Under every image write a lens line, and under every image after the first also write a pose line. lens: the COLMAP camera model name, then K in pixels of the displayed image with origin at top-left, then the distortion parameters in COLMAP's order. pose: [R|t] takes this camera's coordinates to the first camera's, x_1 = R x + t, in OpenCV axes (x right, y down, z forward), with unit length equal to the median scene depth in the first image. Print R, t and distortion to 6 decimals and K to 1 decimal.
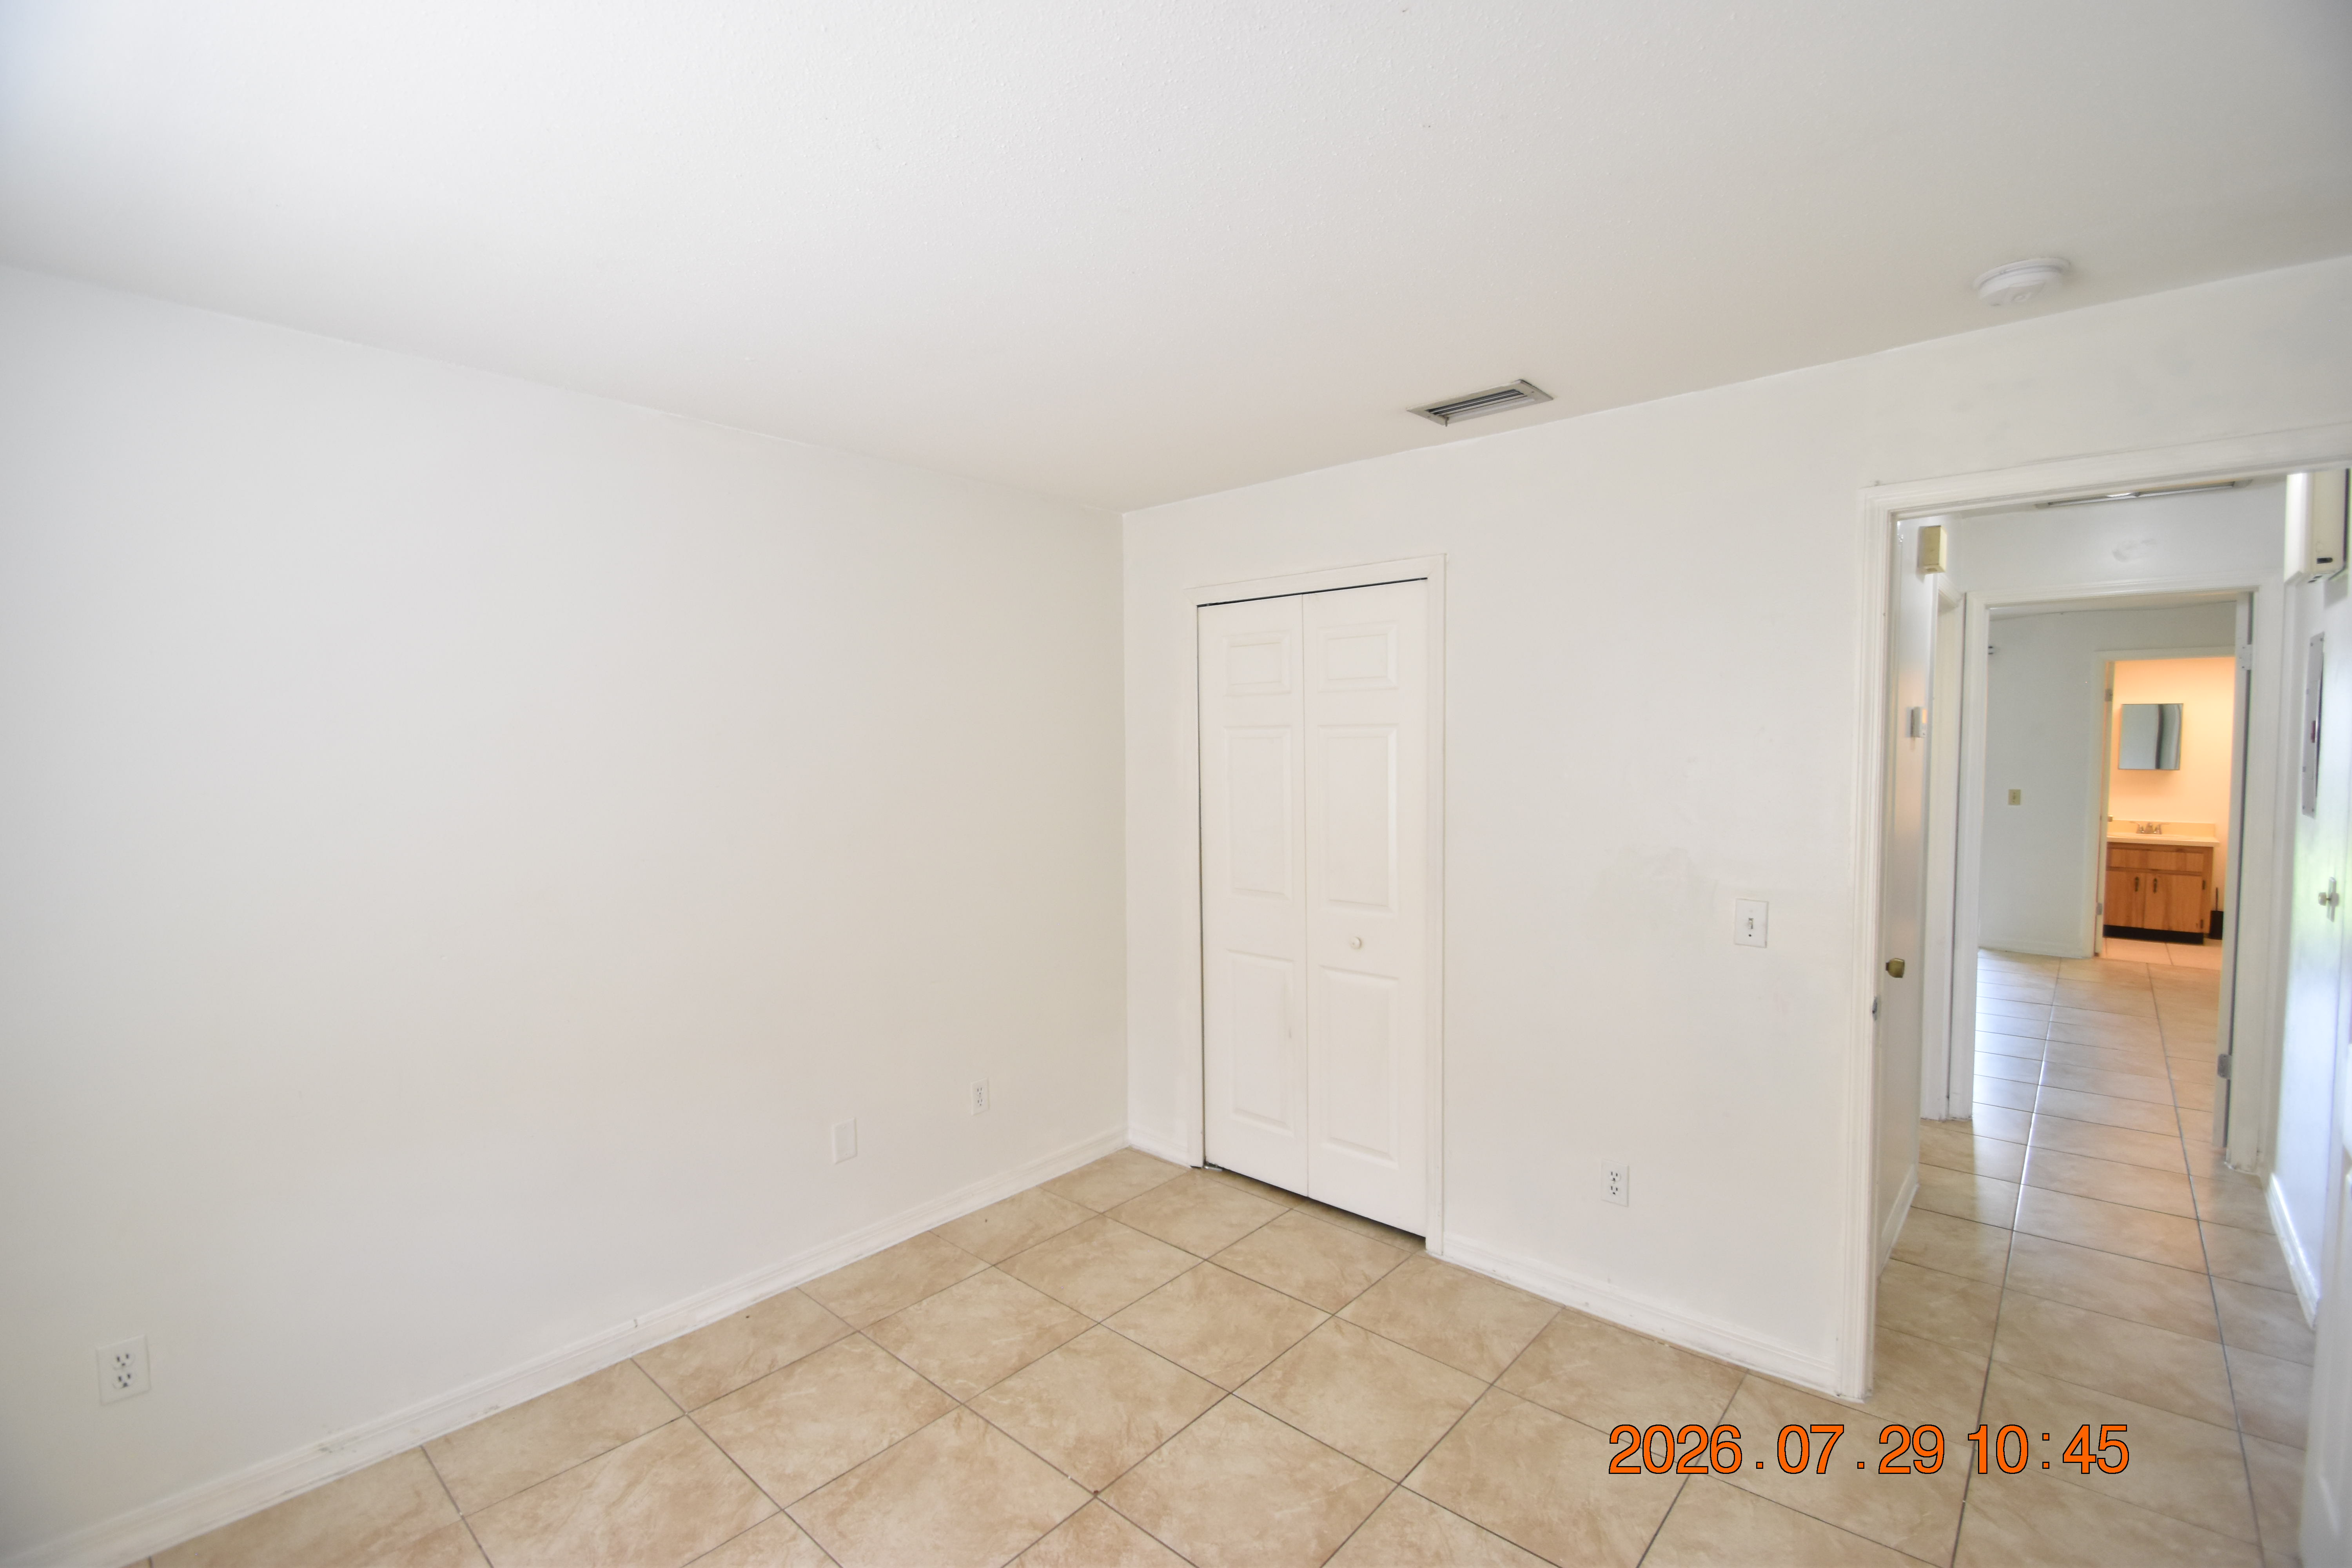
lens RADIAL K [[1023.9, 0, 1168.1], [0, 1023.9, 788.0], [0, 0, 1]] dist [0.000452, -0.007087]
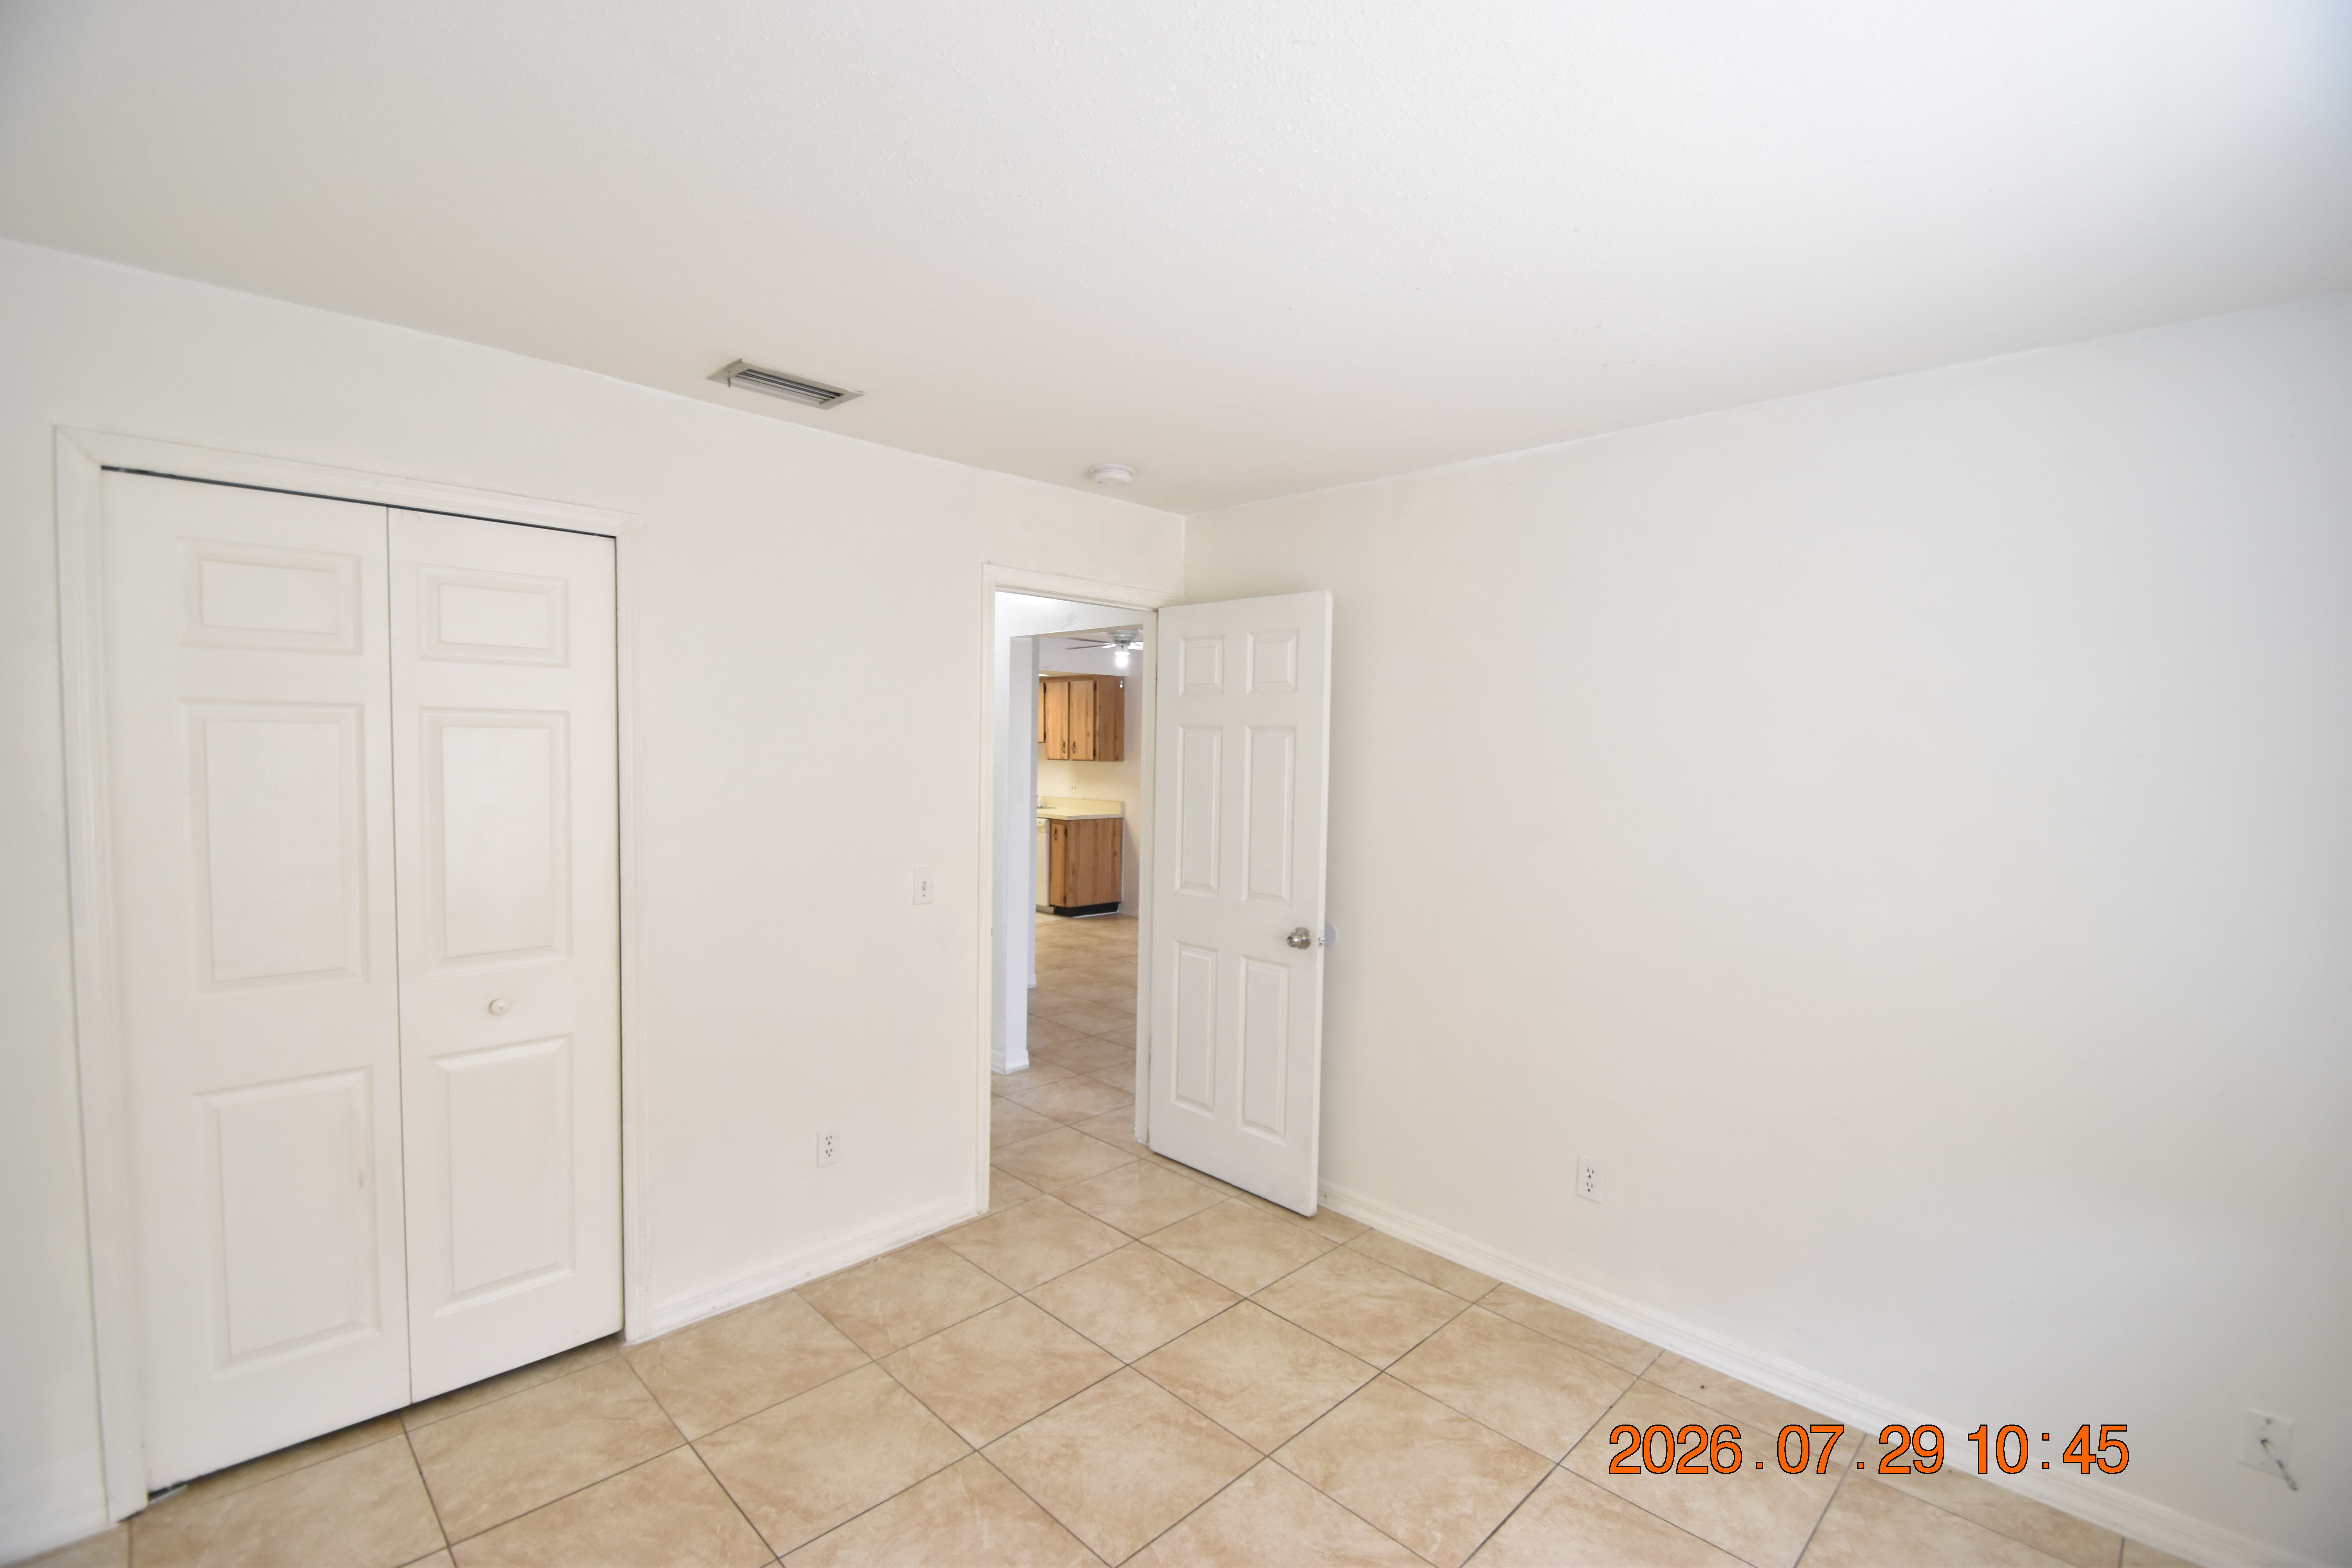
lens RADIAL K [[1023.9, 0, 1159.2], [0, 1023.9, 790.6], [0, 0, 1]] dist [0.000452, -0.007087]
pose [[0.064363, -0.038275, 0.997192, -0.624962], [0.024394, 0.999026, 0.036771, -0.023420], [-0.997628, 0.021958, 0.065234, 0.583417]]
